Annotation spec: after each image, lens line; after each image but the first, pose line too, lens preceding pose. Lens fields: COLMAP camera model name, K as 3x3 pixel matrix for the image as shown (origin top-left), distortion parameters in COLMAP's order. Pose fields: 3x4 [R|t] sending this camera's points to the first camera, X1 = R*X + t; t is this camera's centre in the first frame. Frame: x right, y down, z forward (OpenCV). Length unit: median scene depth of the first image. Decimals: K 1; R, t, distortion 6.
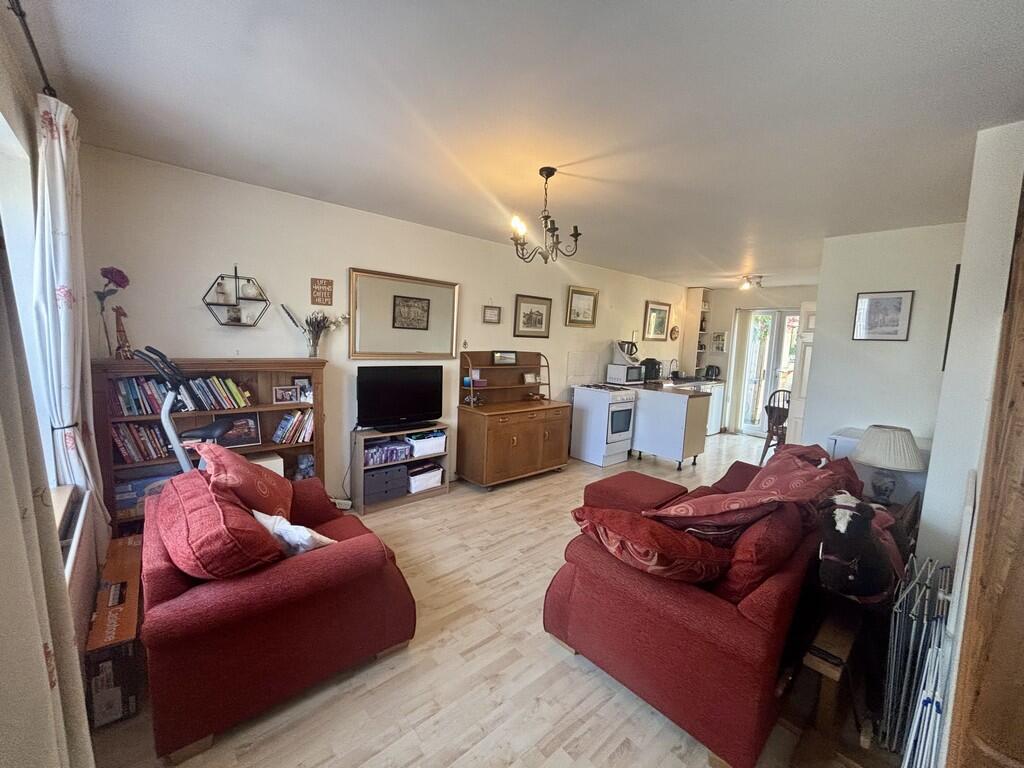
lens RADIAL K [[415.8, 0, 512.6], [0, 415.8, 386.2], [0, 0, 1]] dist [0.007417, -0.001086]
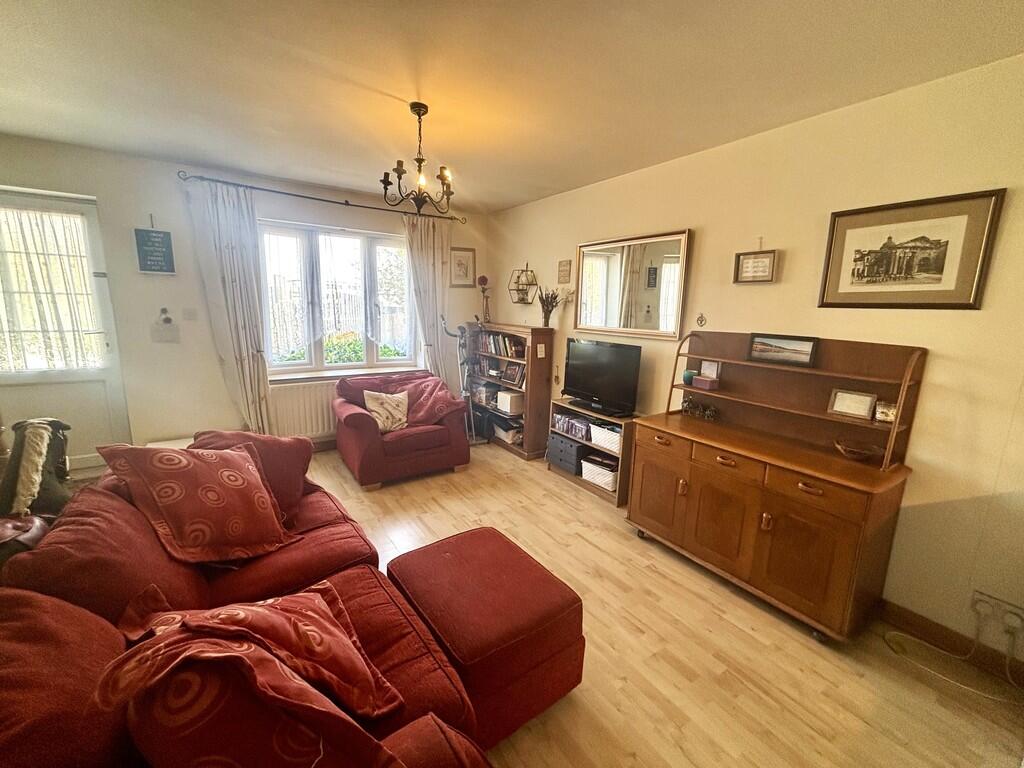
lens RADIAL K [[415.8, 0, 512.7], [0, 415.8, 386.4], [0, 0, 1]] dist [0.007417, -0.001086]
pose [[-0.133609, 0.141106, -0.980937, 0.577160], [-0.152389, 0.975115, 0.161025, -0.059830], [0.979248, 0.170998, -0.108781, 0.796264]]
